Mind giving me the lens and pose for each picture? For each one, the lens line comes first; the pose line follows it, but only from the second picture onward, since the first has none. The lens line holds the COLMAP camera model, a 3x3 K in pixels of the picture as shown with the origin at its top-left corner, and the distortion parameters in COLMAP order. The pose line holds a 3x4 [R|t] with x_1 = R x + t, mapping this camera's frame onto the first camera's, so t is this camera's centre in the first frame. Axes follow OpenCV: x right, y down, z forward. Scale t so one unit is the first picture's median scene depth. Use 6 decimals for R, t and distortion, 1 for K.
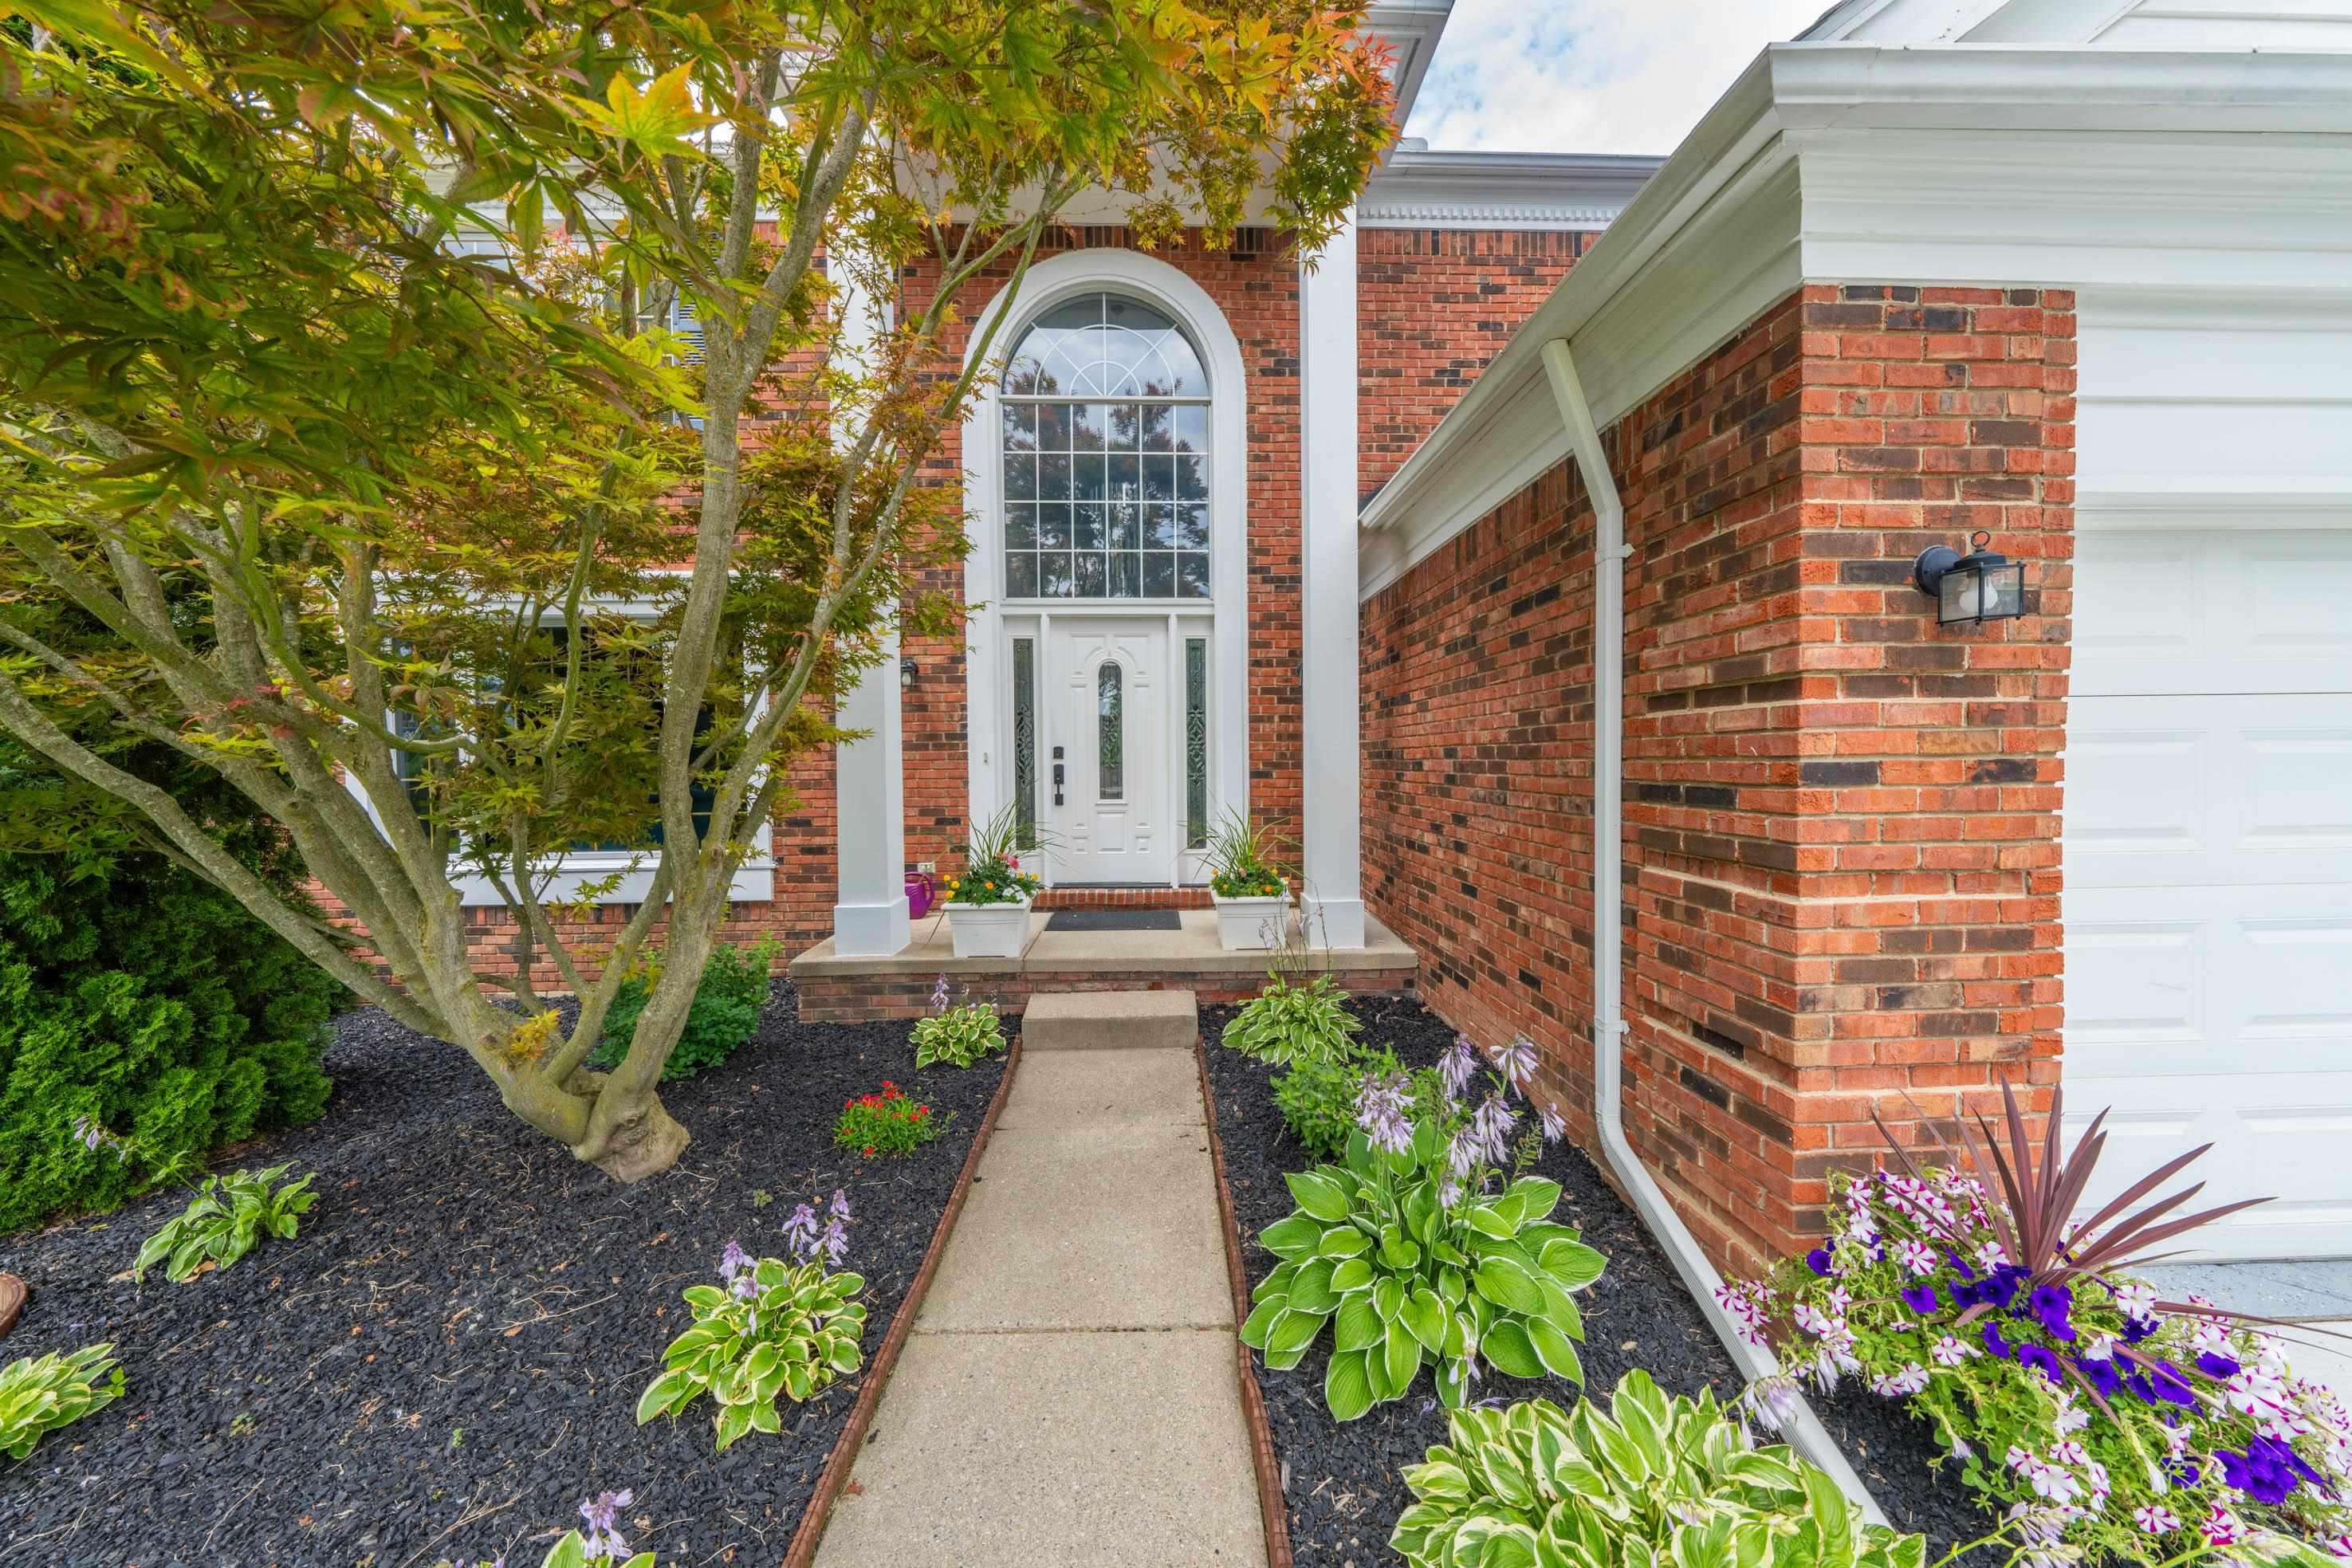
lens RADIAL K [[808.2, 0, 1188.9], [0, 808.2, 774.0], [0, 0, 1]] dist [-0.002773, -0.000025]
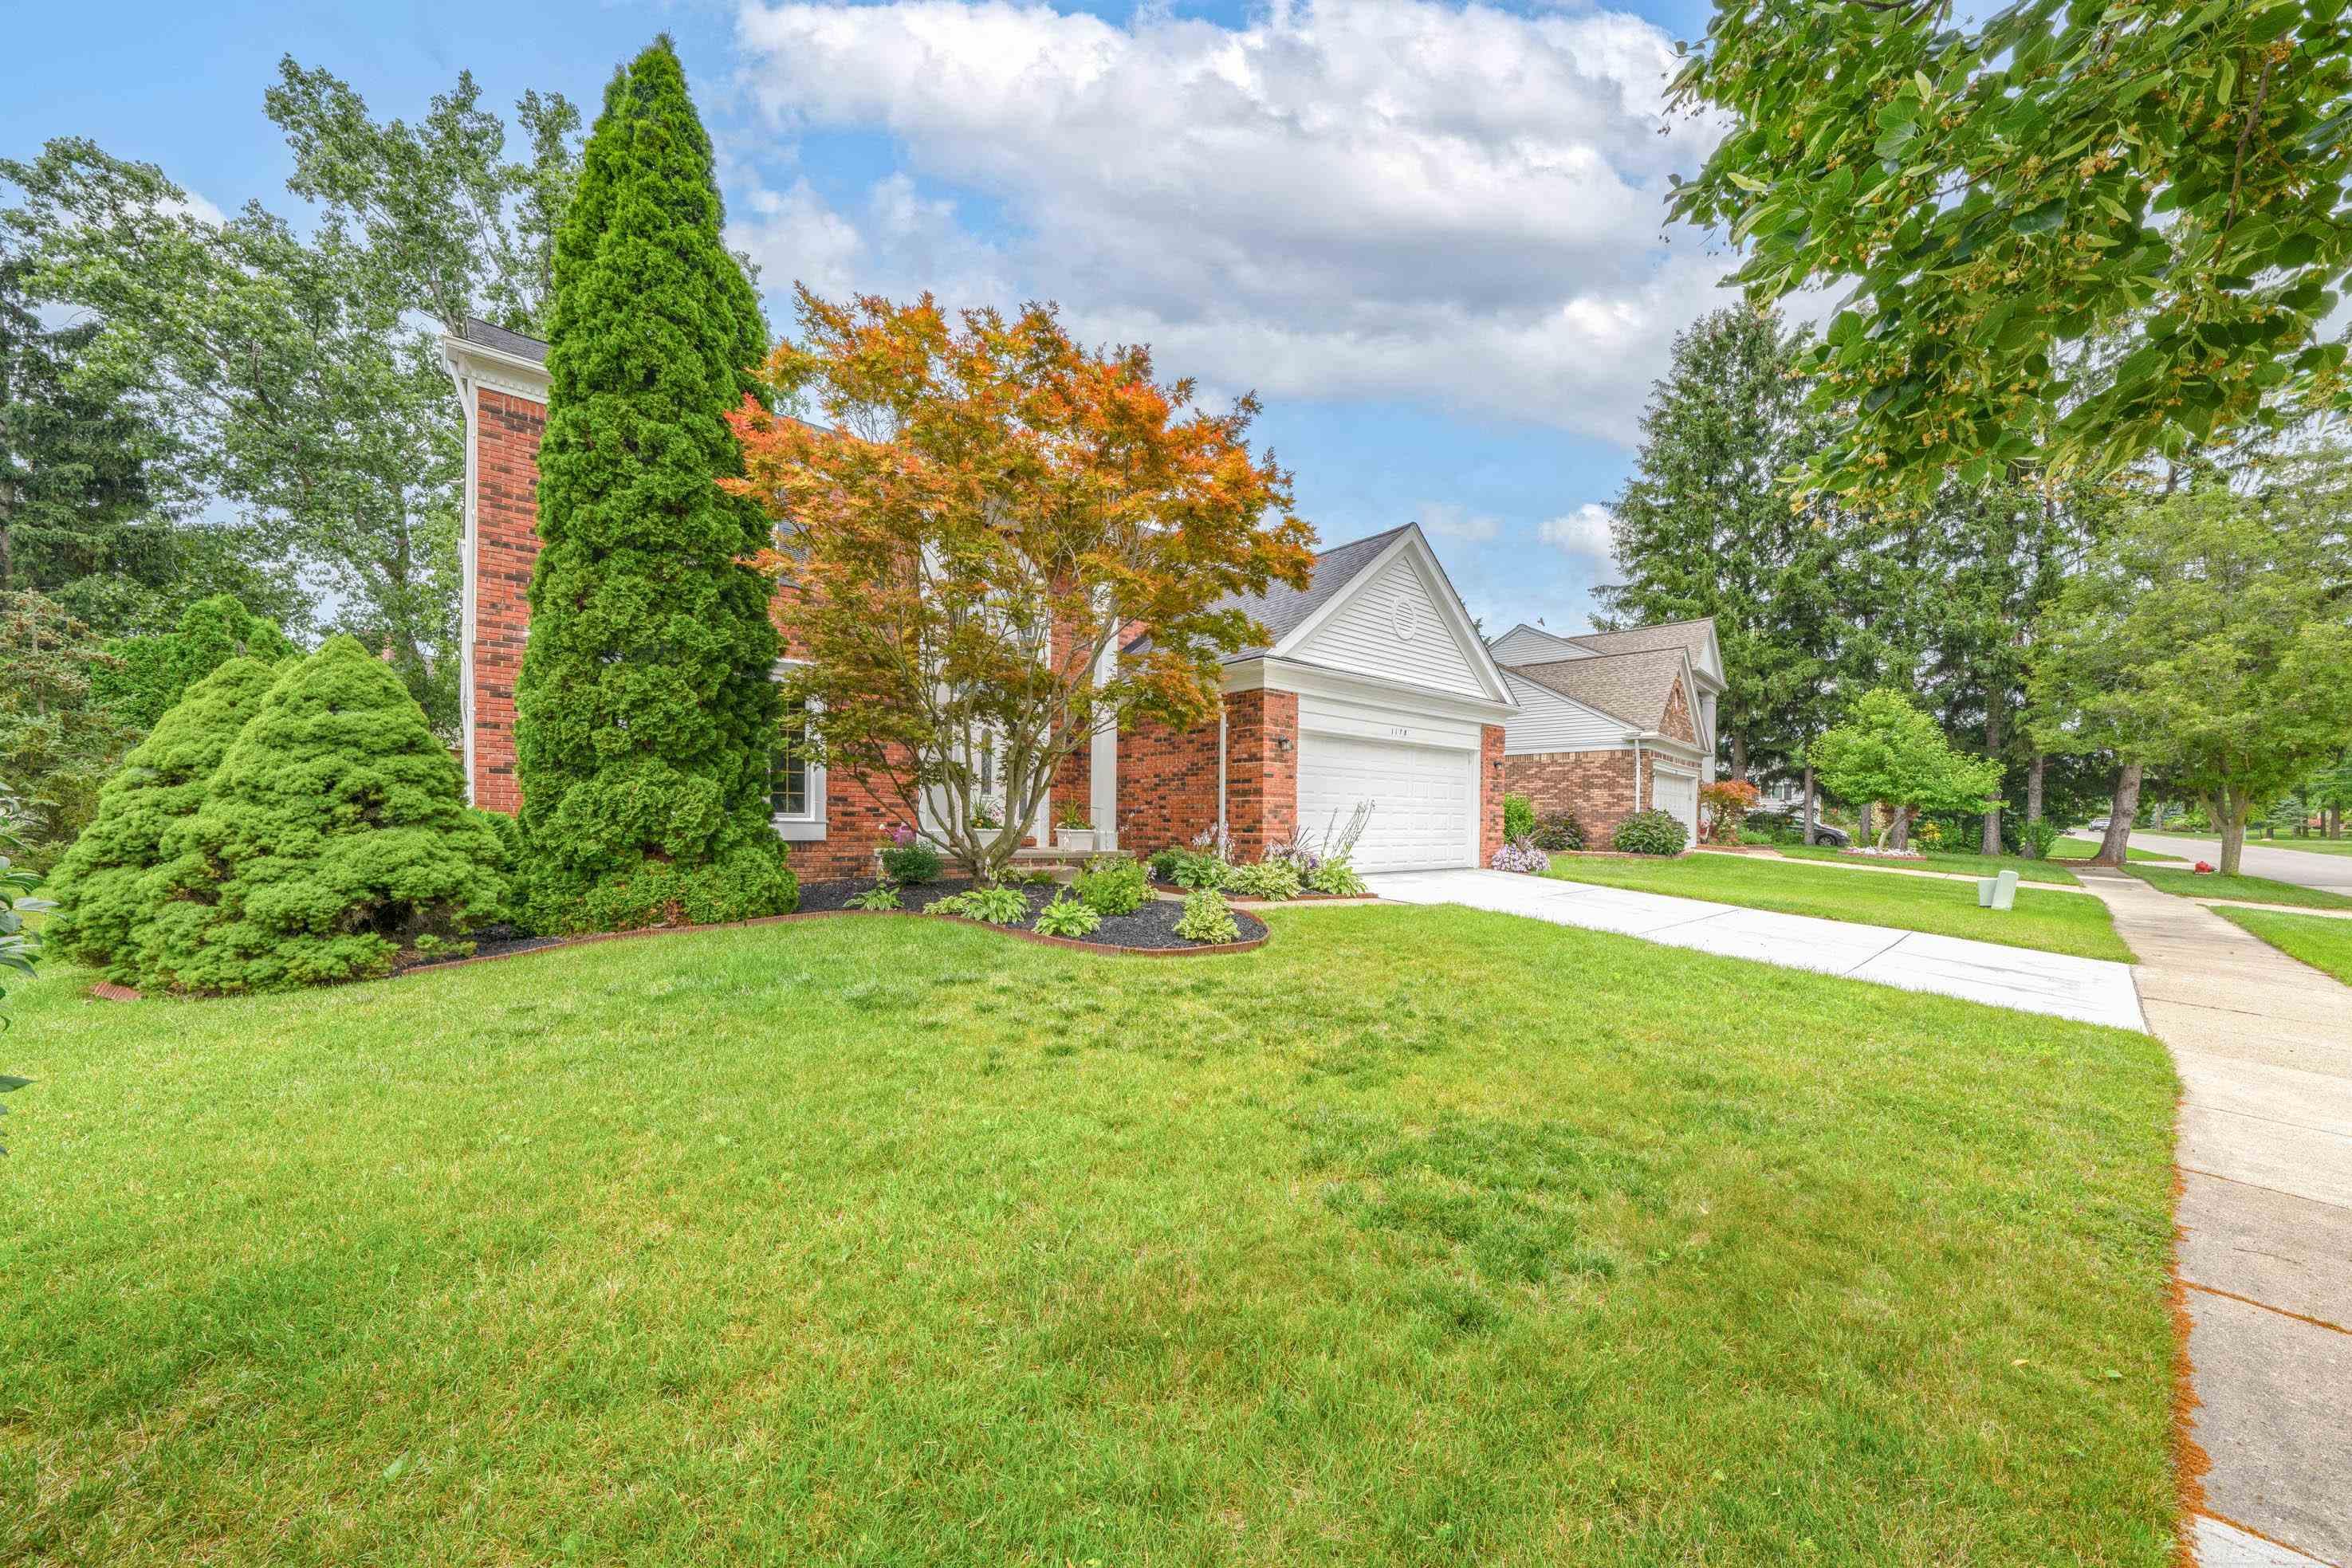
lens RADIAL K [[808.2, 0, 1192.2], [0, 808.2, 820.7], [0, 0, 1]] dist [-0.002773, -0.000025]
pose [[0.770186, 0.018784, 0.637542, -2.680019], [-0.005909, 0.999734, -0.022316, 0.374540], [-0.637792, 0.013420, 0.770092, -2.513428]]
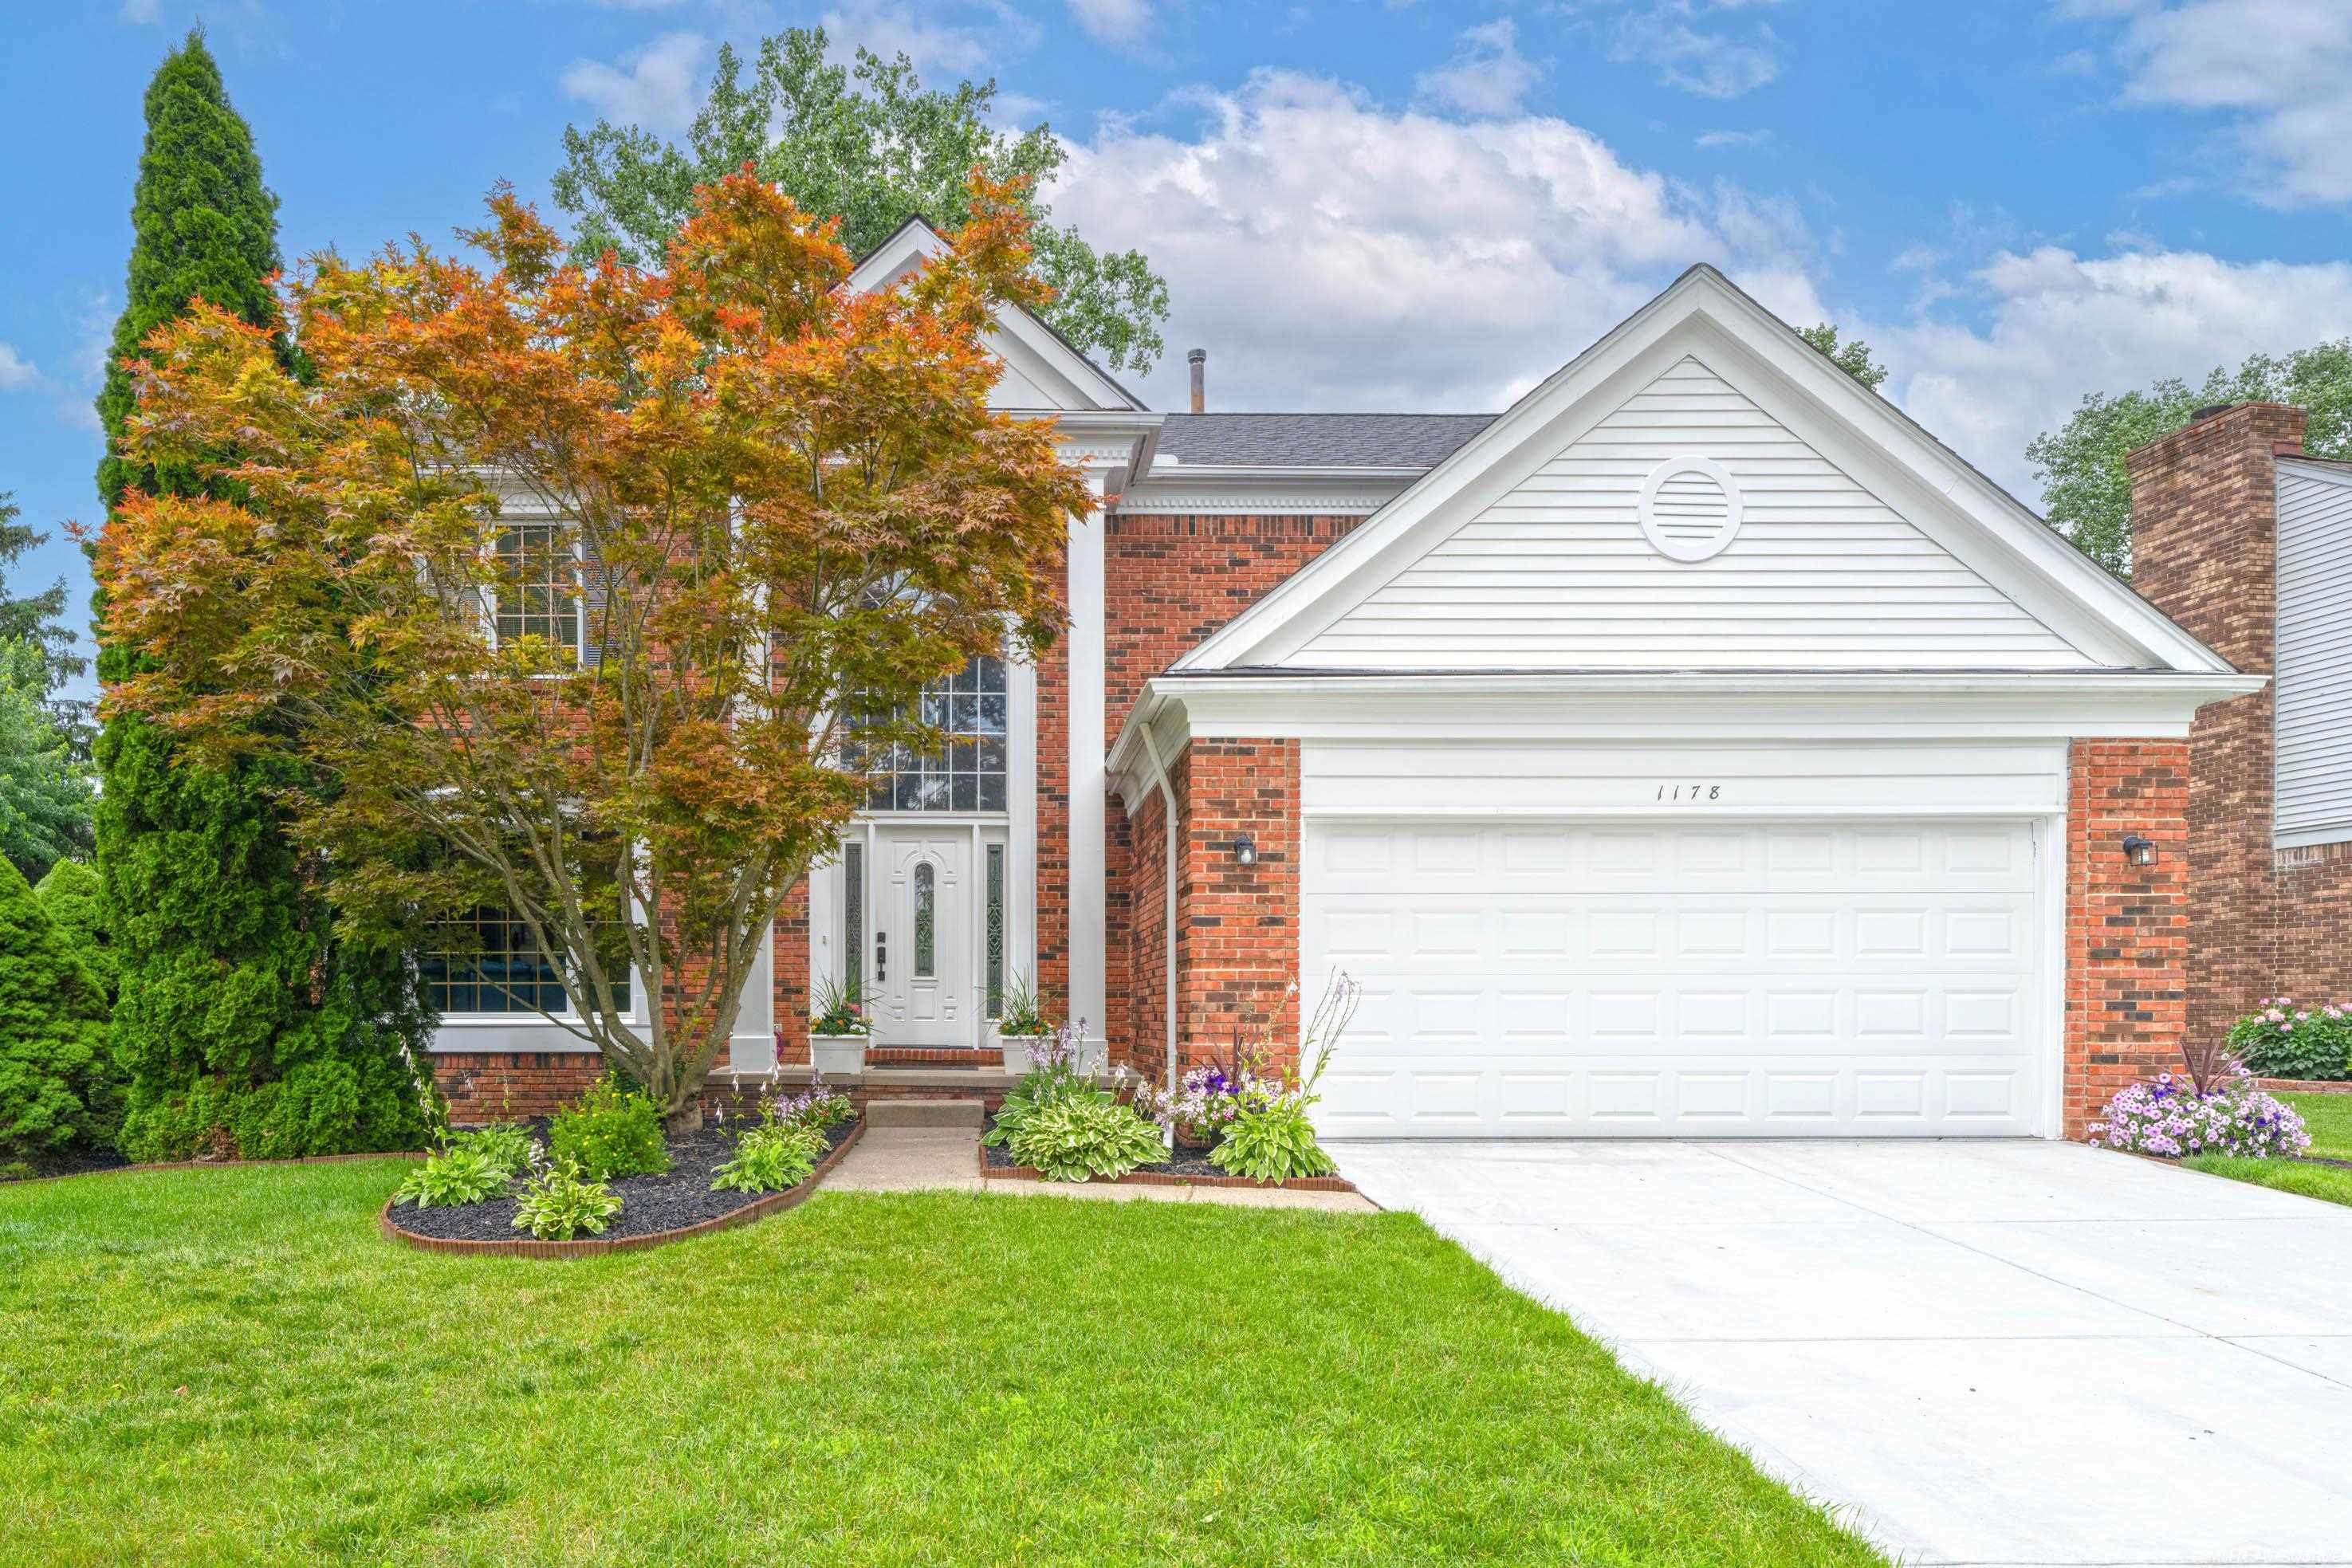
lens RADIAL K [[1462.0, 0, 1032.5], [0, 1462.0, 1015.7], [0, 0, 1]] dist [0.005675, -0.001241]
pose [[0.999885, 0.009045, -0.012176, 0.255394], [-0.009206, 0.999870, -0.013249, 0.323035], [0.012055, 0.013359, 0.999838, -3.256699]]
